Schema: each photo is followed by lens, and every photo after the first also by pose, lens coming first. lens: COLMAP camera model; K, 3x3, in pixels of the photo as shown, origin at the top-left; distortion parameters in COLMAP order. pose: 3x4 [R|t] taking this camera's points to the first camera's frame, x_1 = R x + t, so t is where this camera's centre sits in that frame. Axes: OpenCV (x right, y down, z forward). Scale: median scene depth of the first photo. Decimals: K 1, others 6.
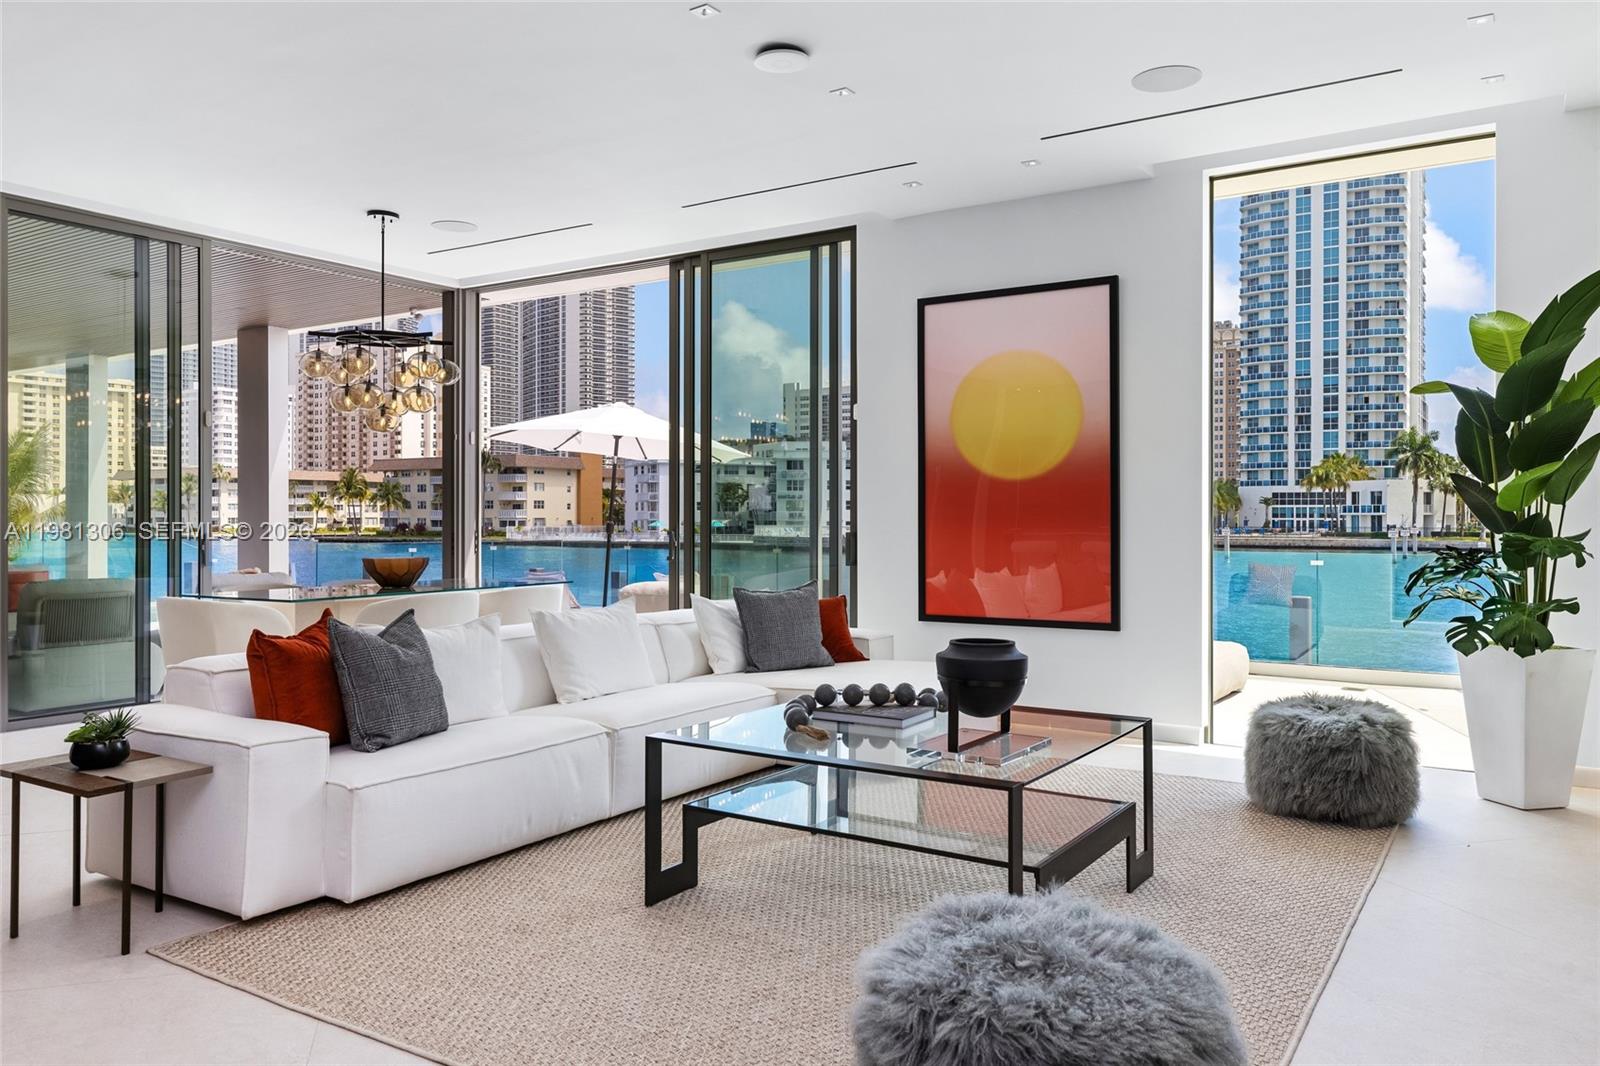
lens RADIAL K [[1147.9, 0, 778.0], [0, 1147.9, 505.8], [0, 0, 1]] dist [0.004856, 0.005616]
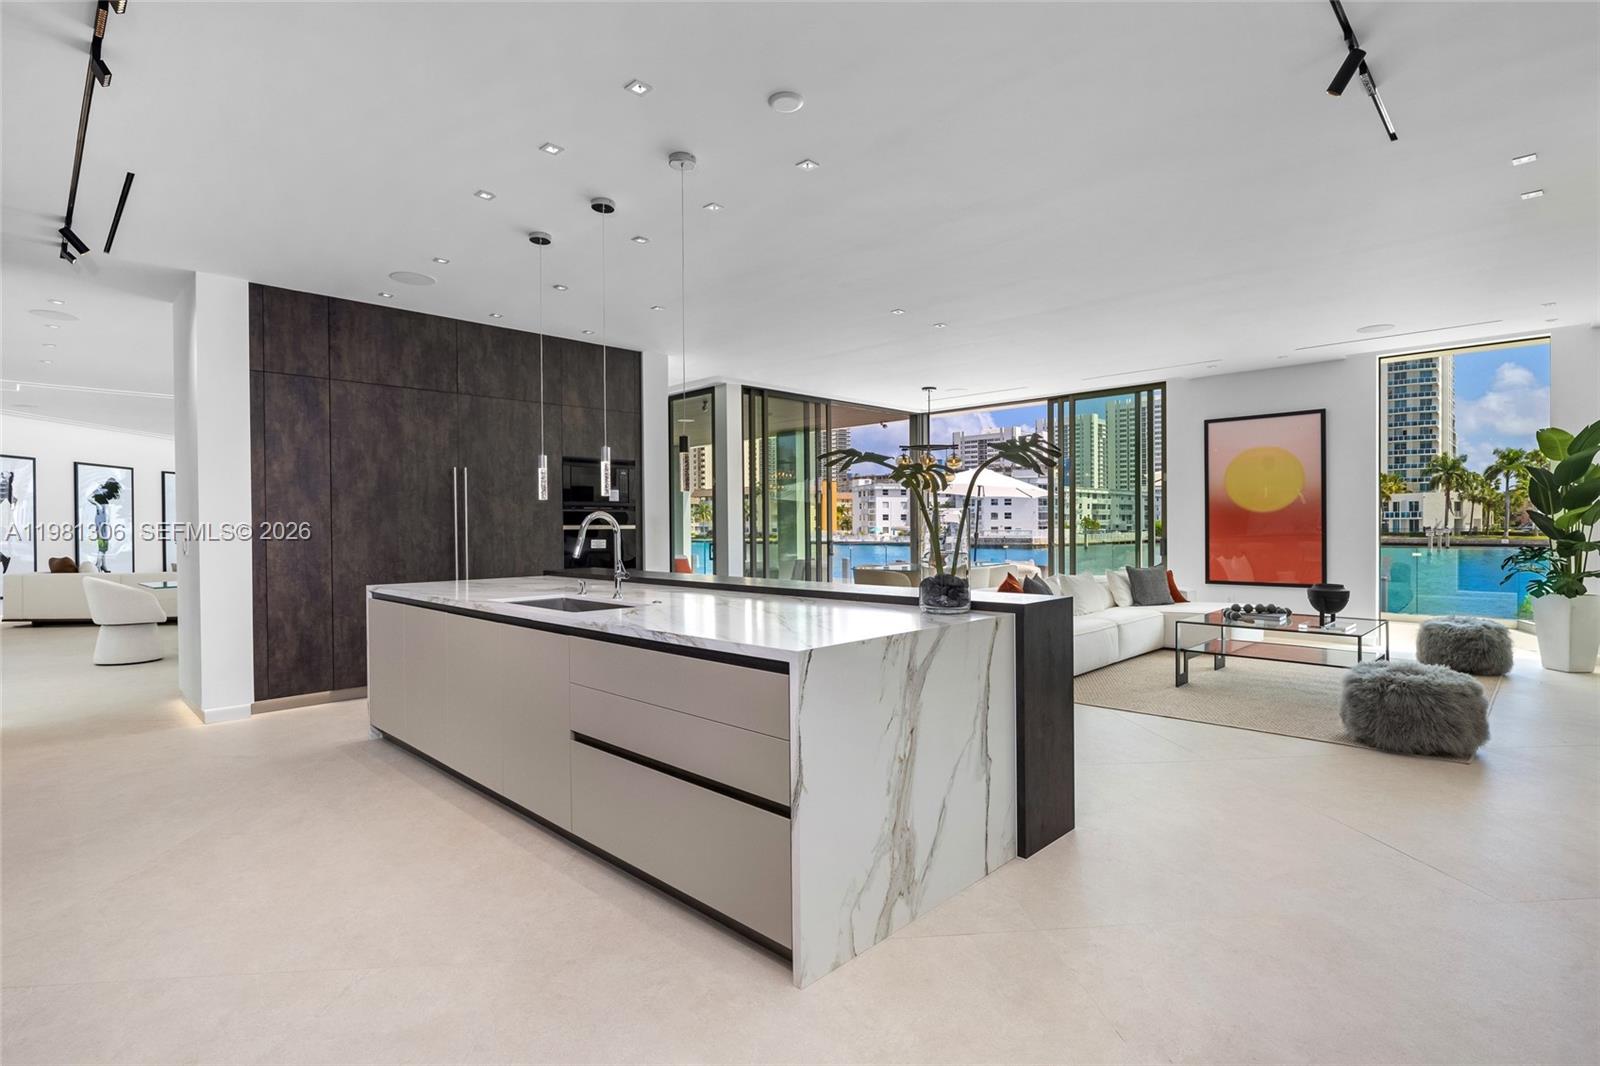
lens RADIAL K [[777.7, 0, 798.9], [0, 777.7, 526.2], [0, 0, 1]] dist [0.001165, -0.000401]
pose [[0.982669, -0.006866, -0.185242, -0.318841], [0.009164, 0.999891, 0.011555, -0.020327], [0.185142, -0.013053, 0.982625, -0.443496]]
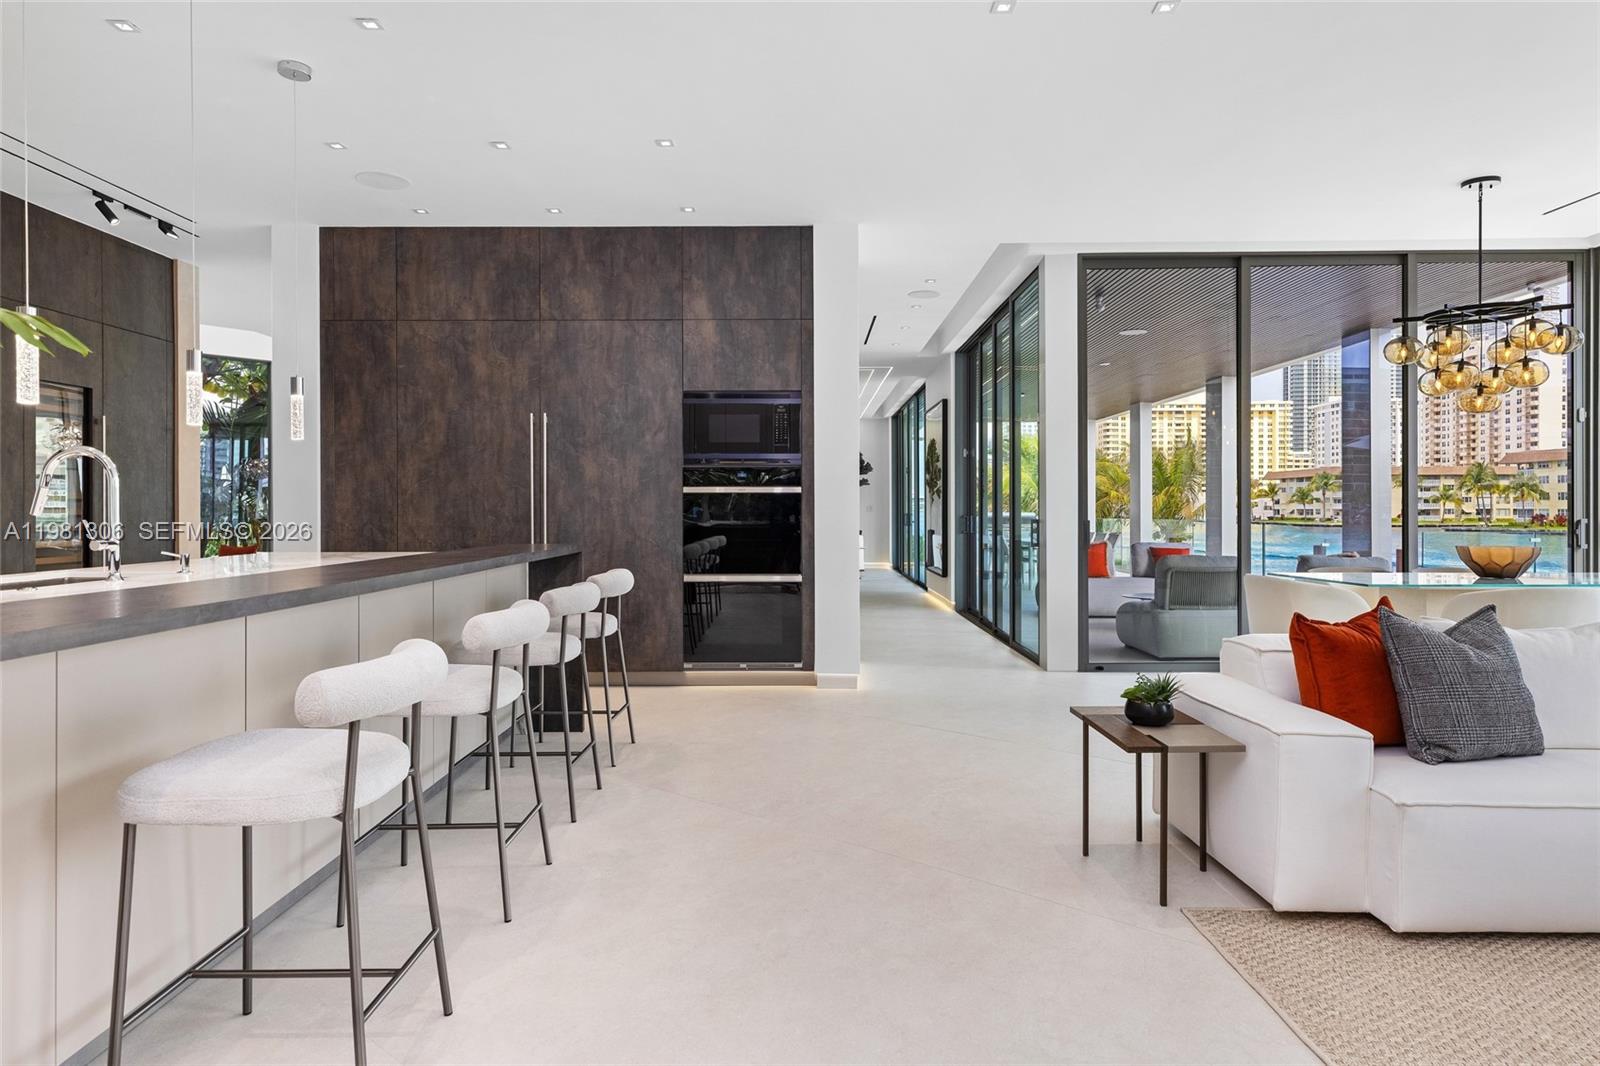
lens RADIAL K [[932.2, 0, 811.1], [0, 932.2, 510.6], [0, 0, 1]] dist [0.016393, -0.001318]
pose [[0.560552, -0.000614, -0.828119, -0.012395], [0.010303, 0.999927, 0.006233, 0.005690], [0.828055, -0.012026, 0.560518, 0.109607]]
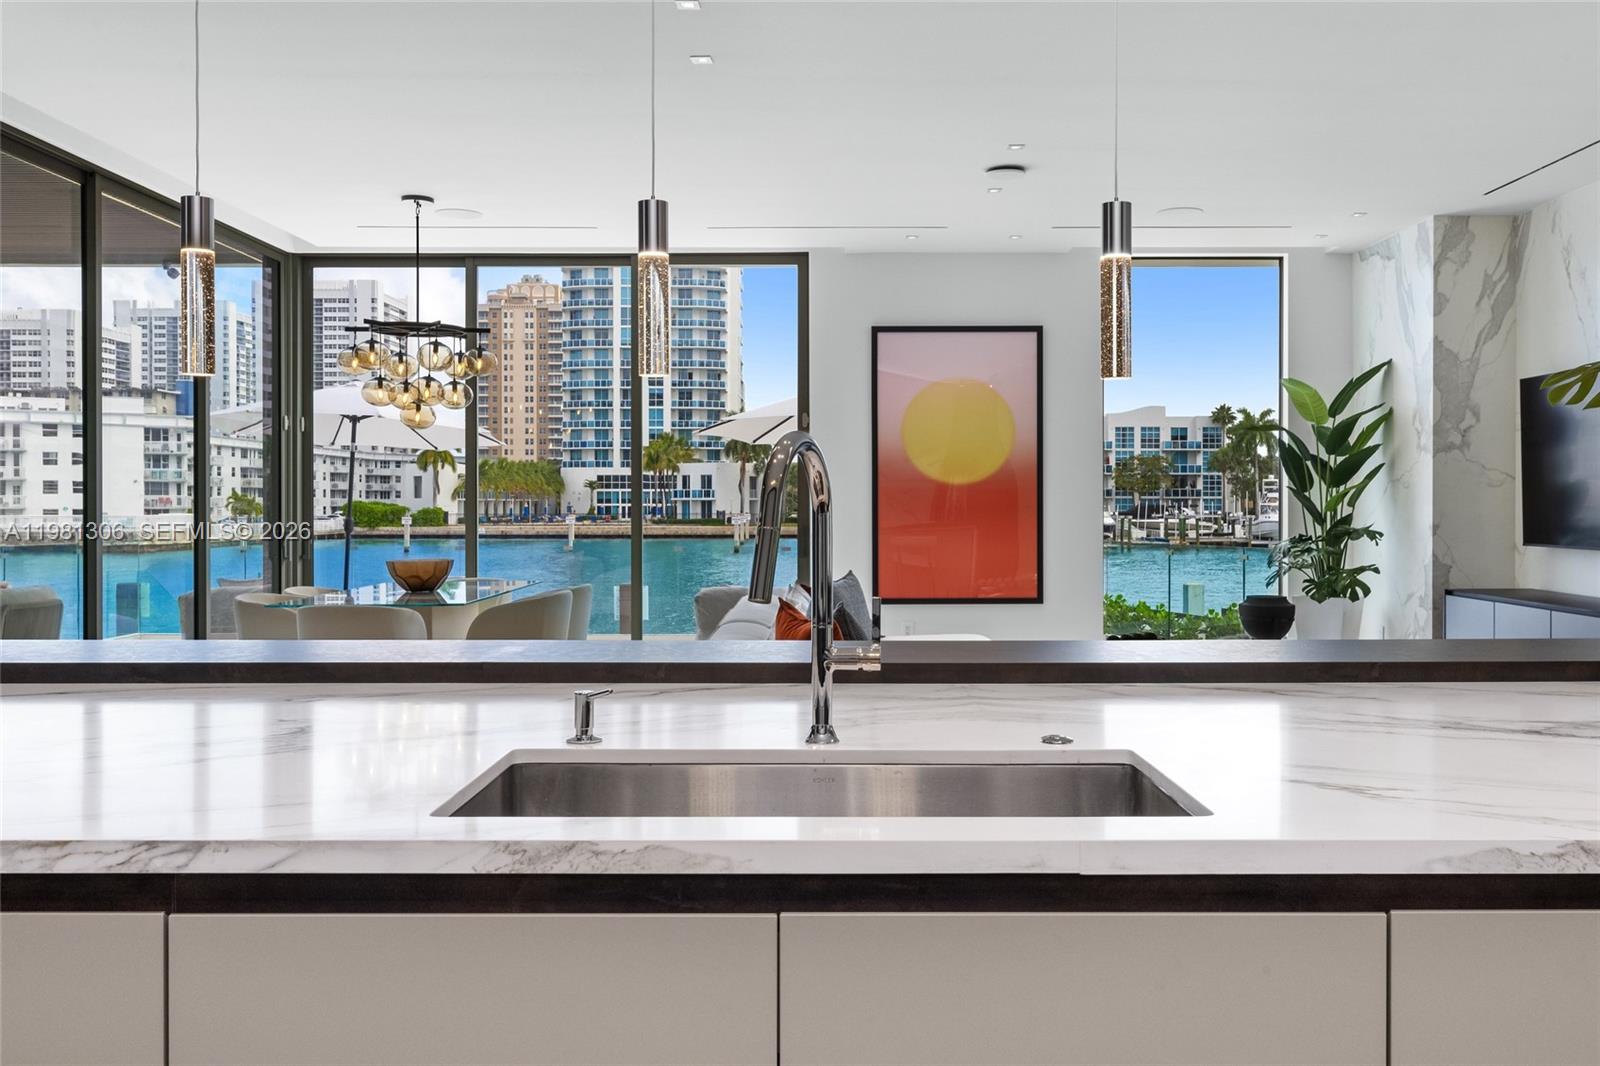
lens RADIAL K [[1404.2, 0, 841.1], [0, 1404.2, 517.0], [0, 0, 1]] dist [0.016390, 0.003894]
pose [[0.827726, -0.007313, 0.561085, -0.707531], [-0.004112, 0.999809, 0.019097, -0.015363], [-0.561117, -0.018114, 0.827538, -0.155658]]
